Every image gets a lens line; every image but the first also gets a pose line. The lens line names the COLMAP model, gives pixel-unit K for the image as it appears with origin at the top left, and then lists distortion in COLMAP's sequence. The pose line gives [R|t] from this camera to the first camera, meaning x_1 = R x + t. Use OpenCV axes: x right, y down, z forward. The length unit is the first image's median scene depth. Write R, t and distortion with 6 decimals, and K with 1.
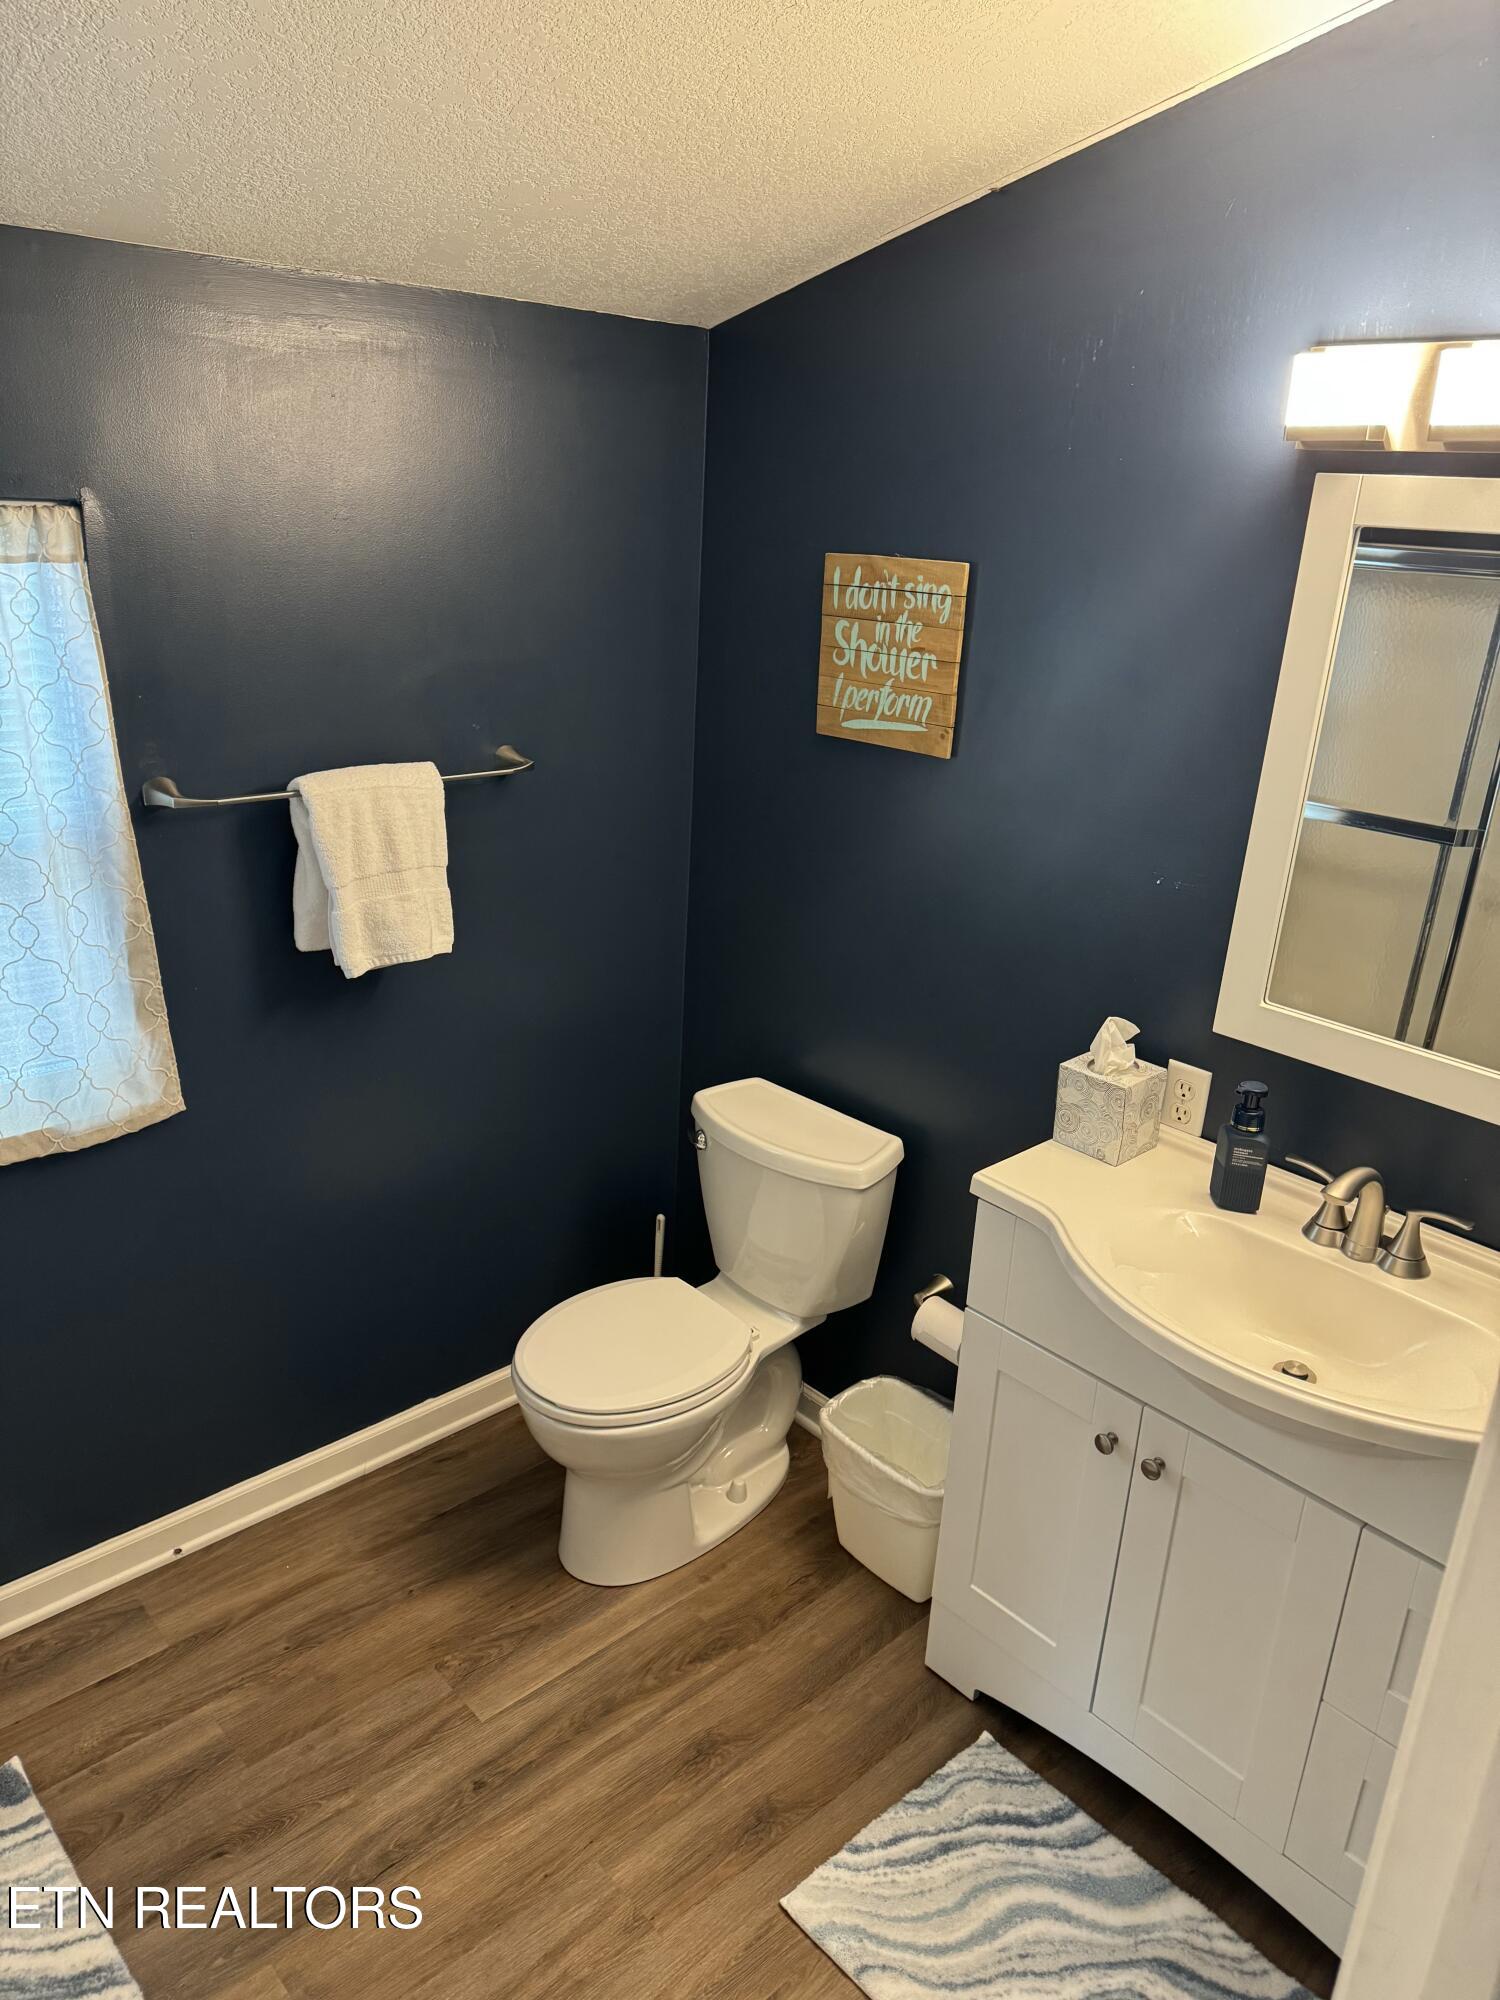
lens RADIAL K [[1416.1, 0, 759.3], [0, 1416.1, 988.4], [0, 0, 1]] dist [0.054487, -0.059073]
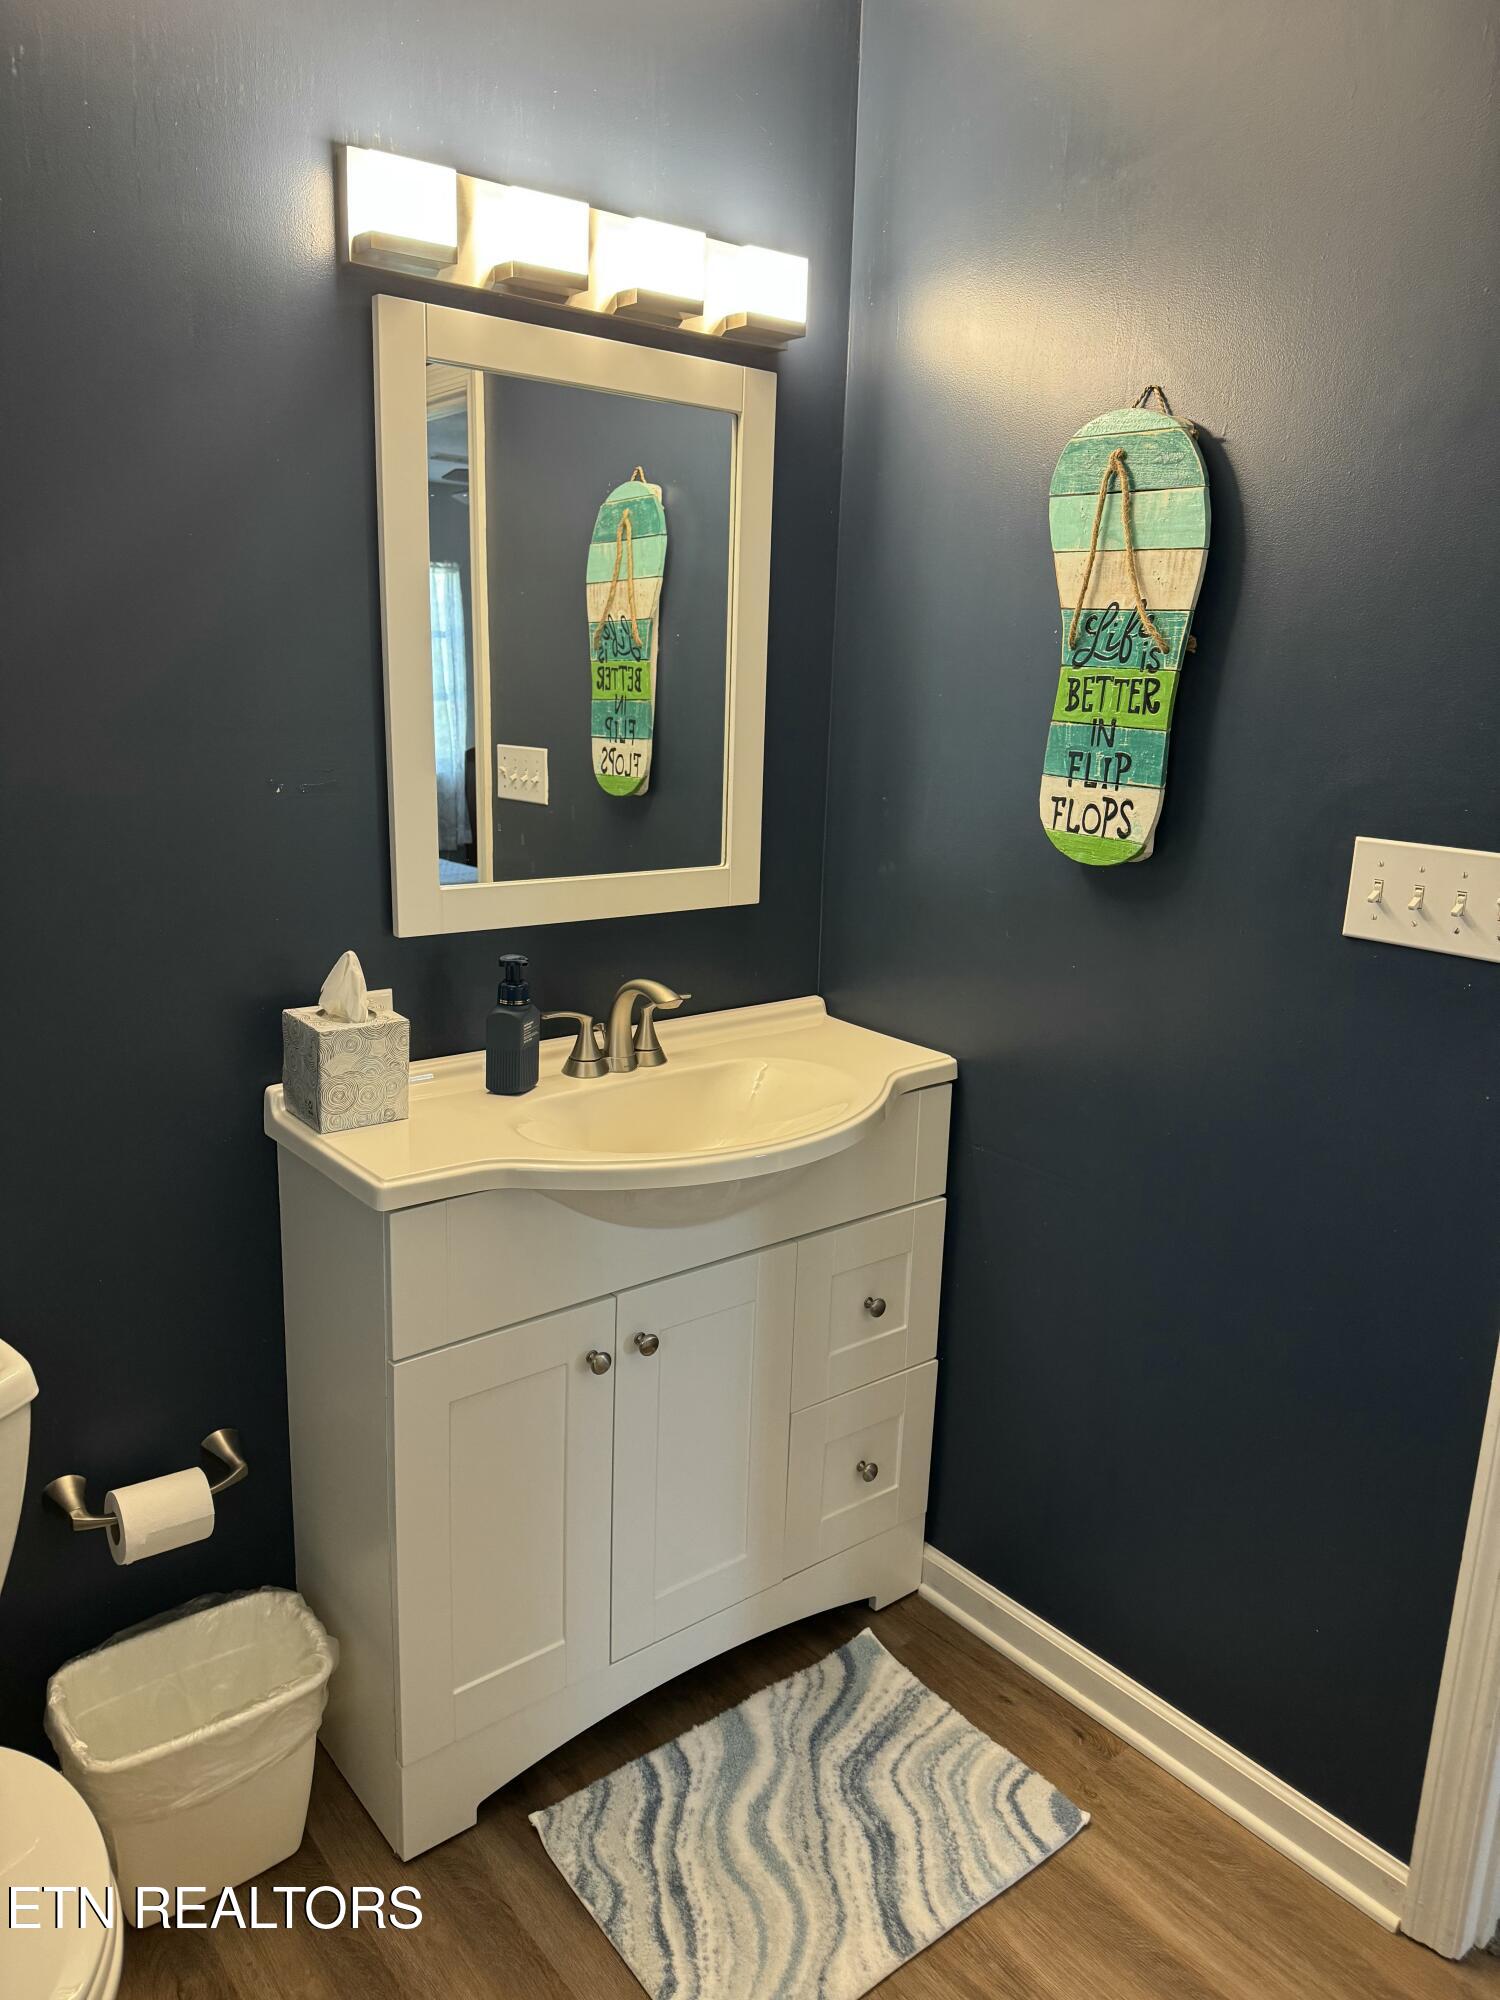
lens RADIAL K [[1416.1, 0, 759.3], [0, 1416.1, 988.4], [0, 0, 1]] dist [0.054487, -0.059073]
pose [[0.070740, -0.276061, 0.958533, -0.549565], [0.294210, 0.923966, 0.244393, -0.095220], [-0.953119, 0.264721, 0.146582, 0.697337]]
